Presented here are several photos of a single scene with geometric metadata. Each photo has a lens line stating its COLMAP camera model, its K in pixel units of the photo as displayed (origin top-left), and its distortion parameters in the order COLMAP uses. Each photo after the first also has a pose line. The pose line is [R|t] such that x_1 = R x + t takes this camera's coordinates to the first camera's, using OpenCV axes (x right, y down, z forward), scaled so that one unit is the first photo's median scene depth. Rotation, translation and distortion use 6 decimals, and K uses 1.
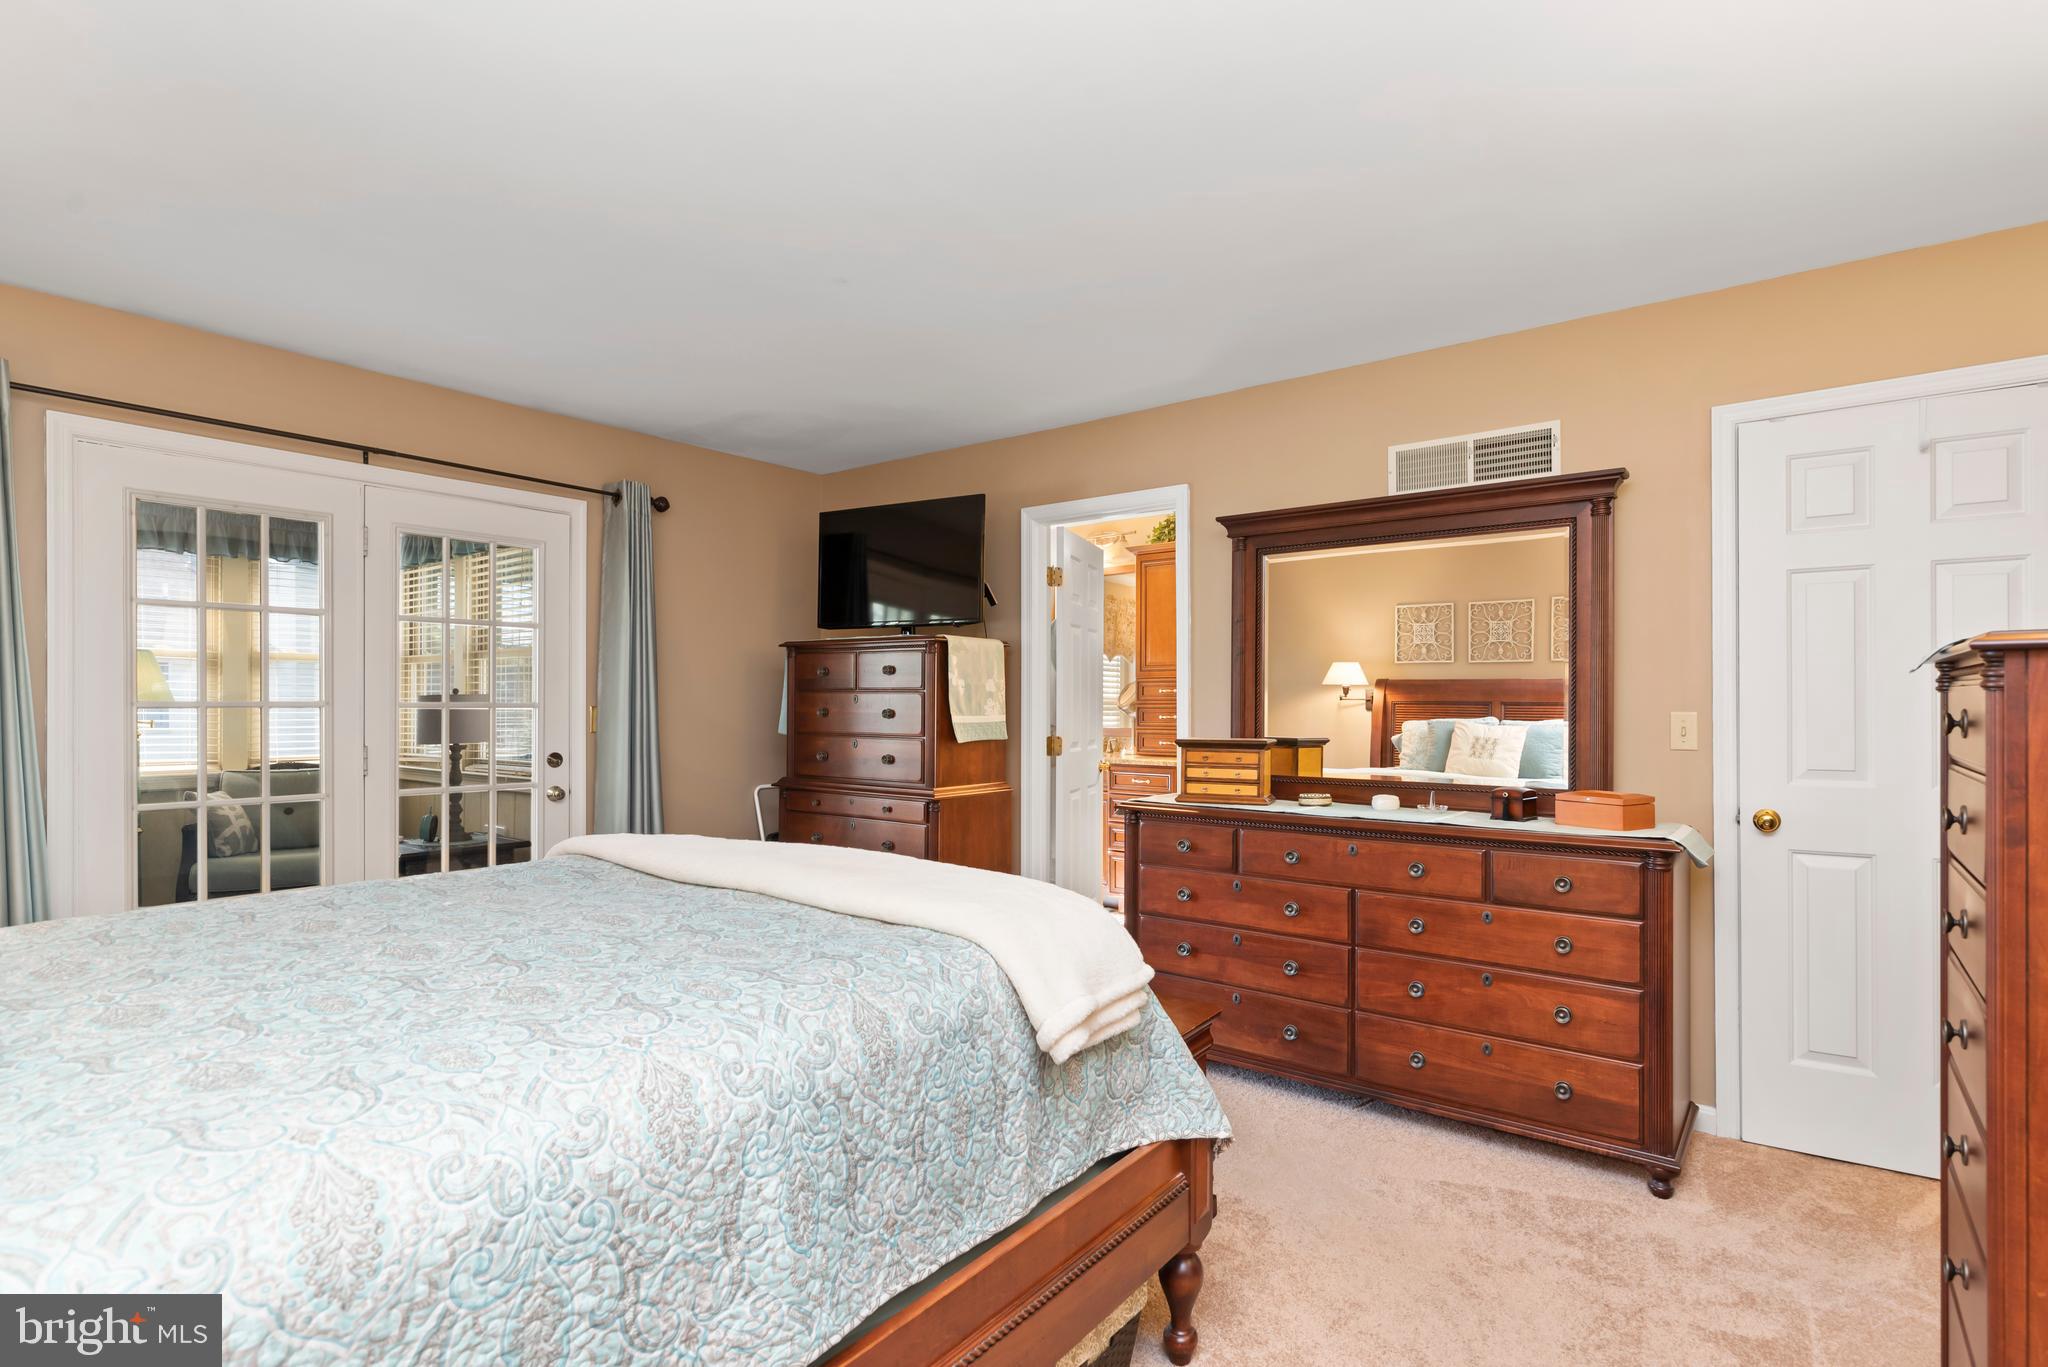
lens RADIAL K [[1013.0, 0, 1024.0], [0, 1013.0, 683.5], [0, 0, 1]] dist [-0.033068, 0.000358]
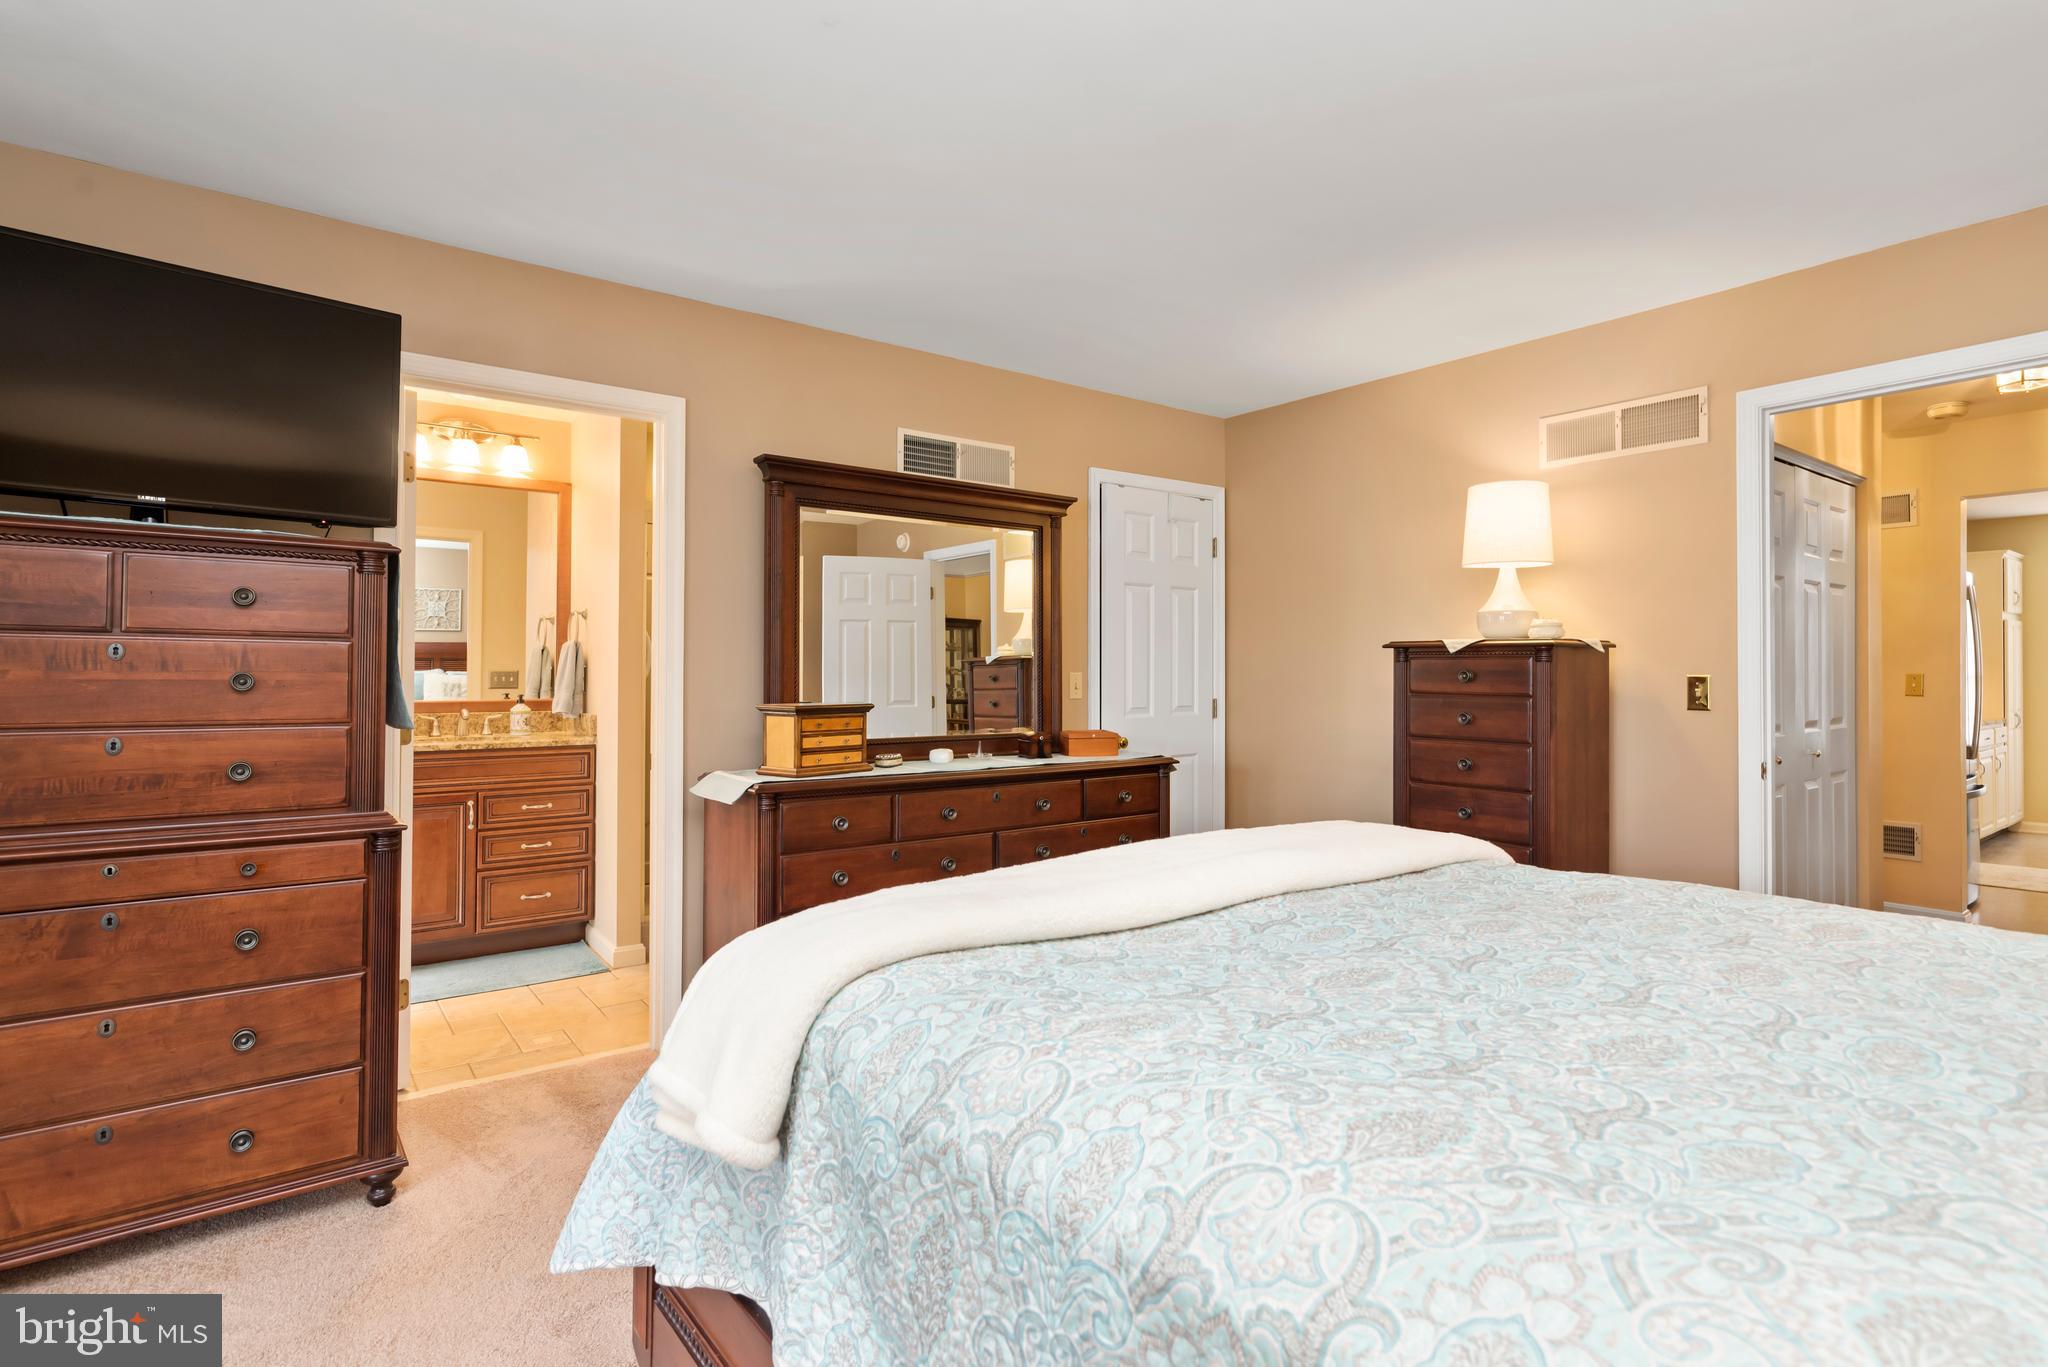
lens RADIAL K [[999.4, 0, 1046.4], [0, 999.4, 671.1], [0, 0, 1]] dist [0.000832, 0.000469]
pose [[0.243556, 0.008497, 0.969850, -0.636289], [-0.001549, 0.999964, -0.008372, 0.032959], [-0.969886, 0.000537, 0.243560, 0.597093]]
